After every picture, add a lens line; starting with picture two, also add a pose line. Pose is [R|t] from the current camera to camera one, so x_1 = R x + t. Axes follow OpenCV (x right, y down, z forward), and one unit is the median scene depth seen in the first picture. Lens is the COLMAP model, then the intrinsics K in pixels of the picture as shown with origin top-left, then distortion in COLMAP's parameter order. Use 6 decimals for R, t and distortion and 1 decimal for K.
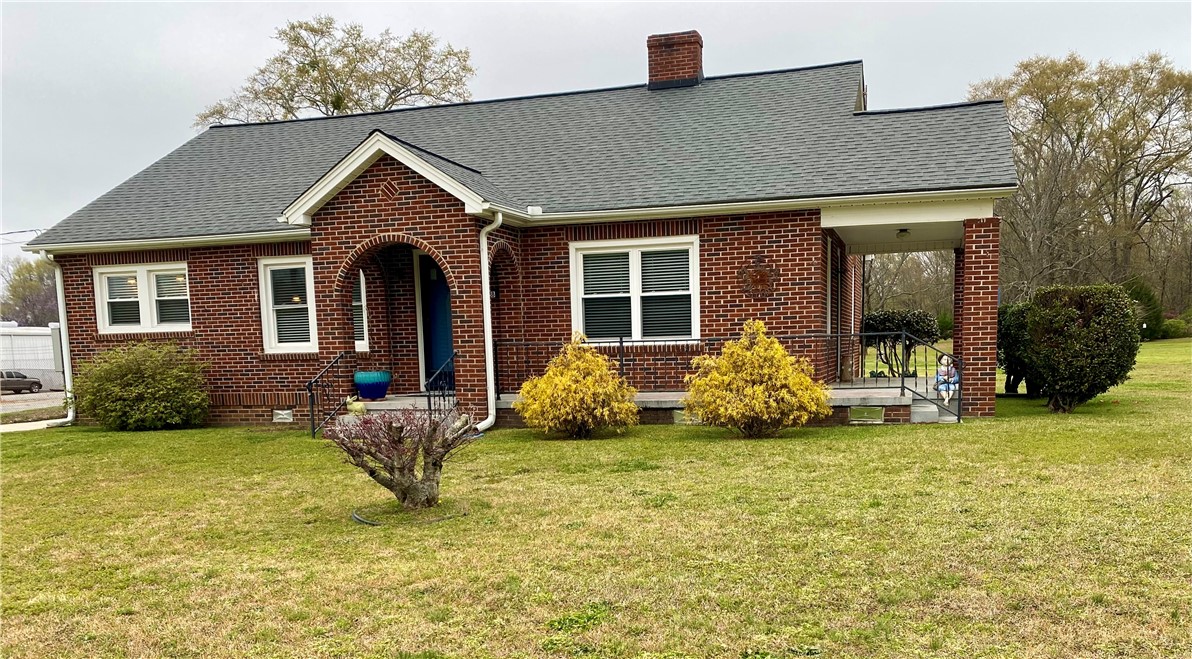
lens RADIAL K [[978.2, 0, 617.2], [0, 978.2, 500.1], [0, 0, 1]] dist [0.008180, -0.024394]
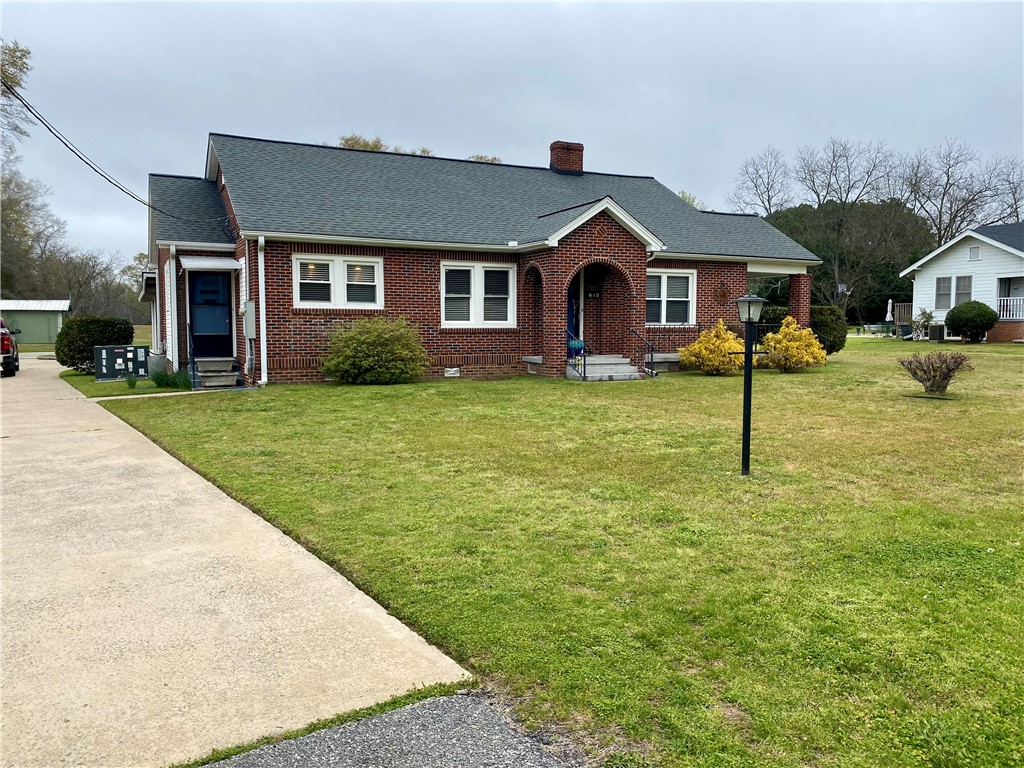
lens RADIAL K [[783.5, 0, 505.5], [0, 783.5, 387.7], [0, 0, 1]] dist [0.052785, -0.059826]
pose [[0.744121, -0.031735, 0.667290, -1.171188], [0.084508, 0.995318, -0.046903, -0.005896], [-0.662678, 0.091292, 0.743319, 0.137263]]
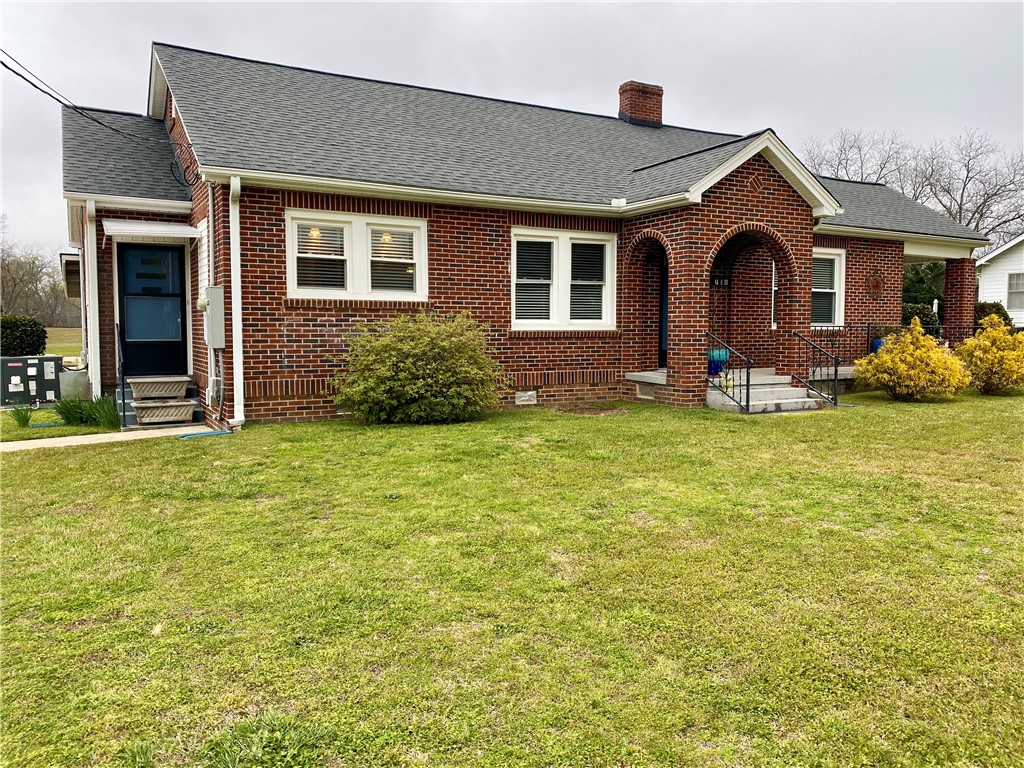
lens RADIAL K [[783.5, 0, 502.4], [0, 783.5, 379.4], [0, 0, 1]] dist [0.052785, -0.059826]
pose [[0.714300, -0.023835, 0.699433, -0.987994], [0.090155, 0.994226, -0.058190, -0.071016], [-0.694008, 0.104623, 0.712325, 0.558259]]
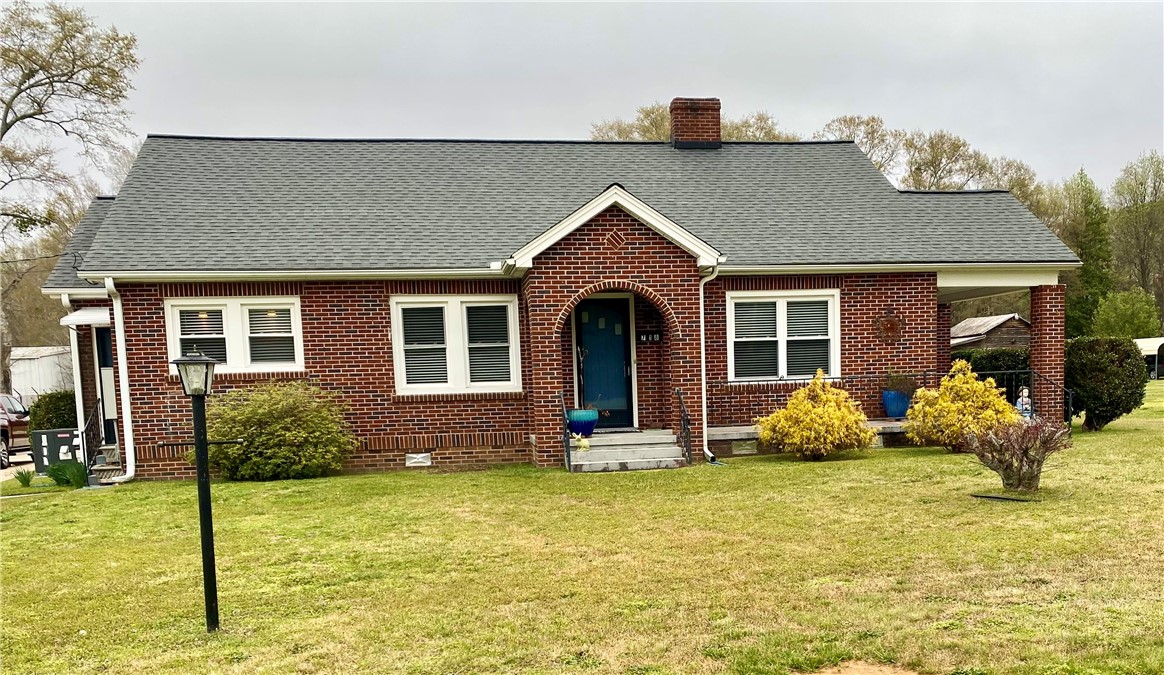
lens RADIAL K [[1166.3, 0, 636.6], [0, 1166.3, 502.1], [0, 0, 1]] dist [0.018267, 0.000000]
pose [[0.893576, -0.051204, 0.445982, -0.747944], [0.078583, 0.995976, -0.043099, 0.023192], [-0.441980, 0.073558, 0.894004, -0.118944]]
